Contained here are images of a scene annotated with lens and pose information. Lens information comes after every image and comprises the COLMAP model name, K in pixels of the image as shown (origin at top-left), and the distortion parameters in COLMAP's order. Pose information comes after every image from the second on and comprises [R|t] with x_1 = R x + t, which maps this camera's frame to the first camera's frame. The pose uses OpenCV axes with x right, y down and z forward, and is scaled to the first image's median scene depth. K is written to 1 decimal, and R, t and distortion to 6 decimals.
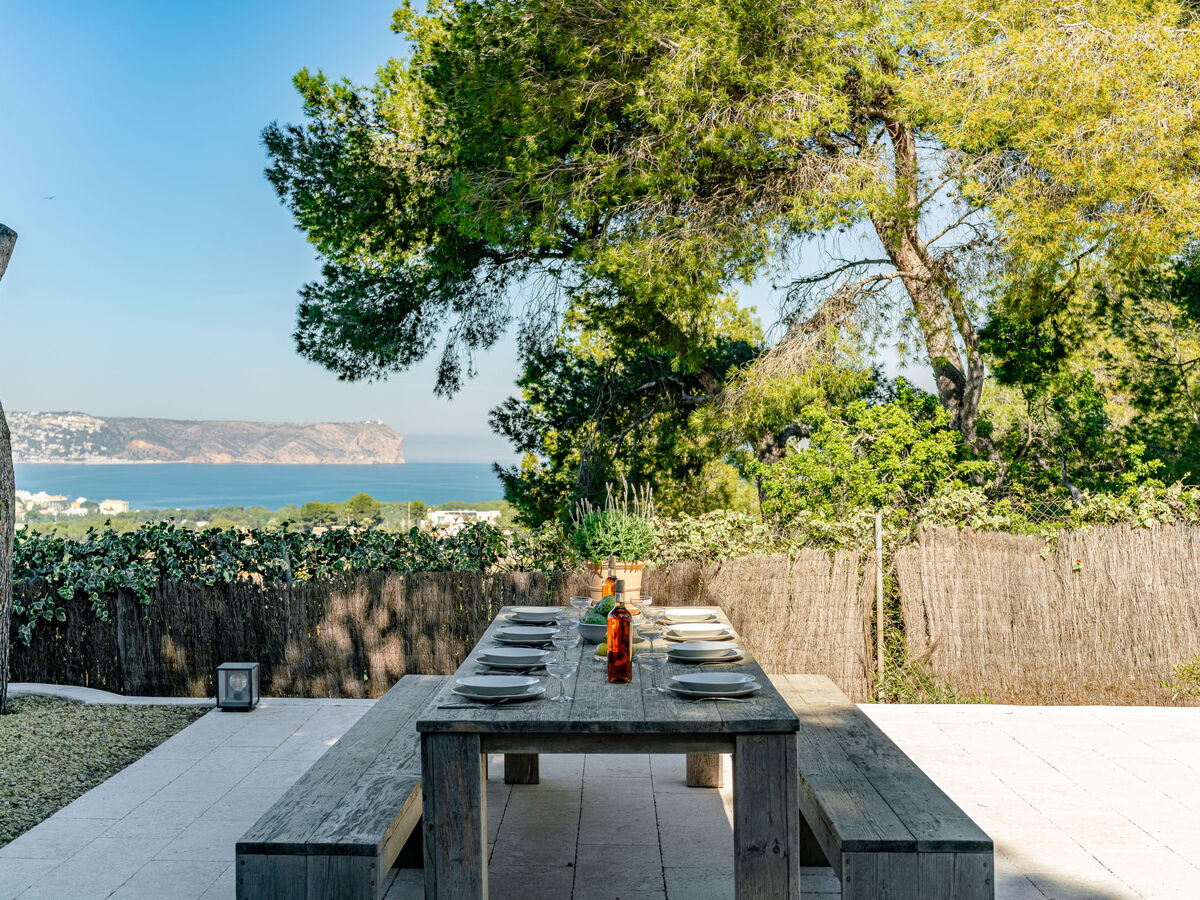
lens RADIAL K [[1674.4, 0, 600.0], [0, 1674.4, 450.0], [0, 0, 1]] dist [-0.027110, -0.001879]
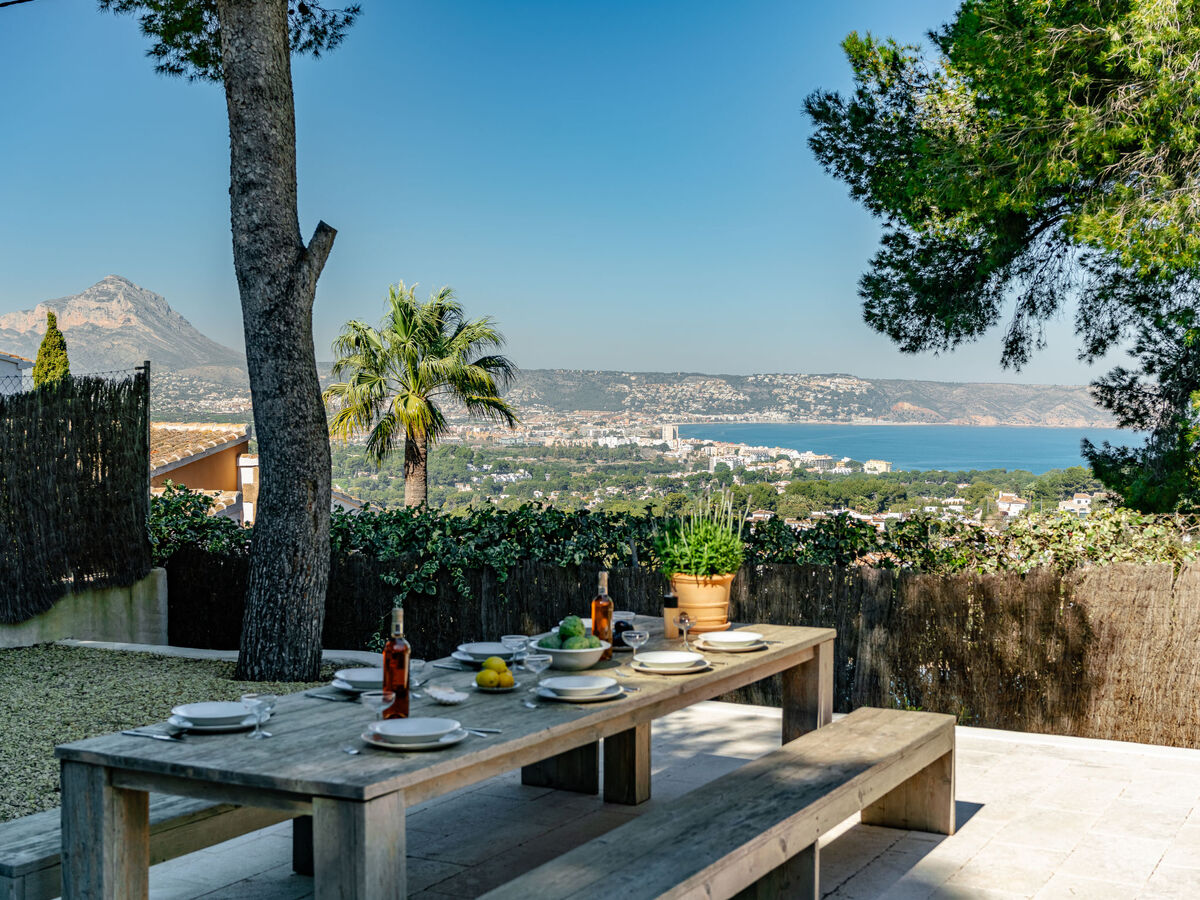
lens RADIAL K [[1674.4, 0, 600.0], [0, 1674.4, 450.0], [0, 0, 1]] dist [-0.027110, -0.001879]
pose [[0.900289, 0.020466, -0.434812, 0.115727], [-0.010243, 0.999614, 0.025844, -0.008388], [0.435173, -0.018813, 0.900150, 0.046502]]
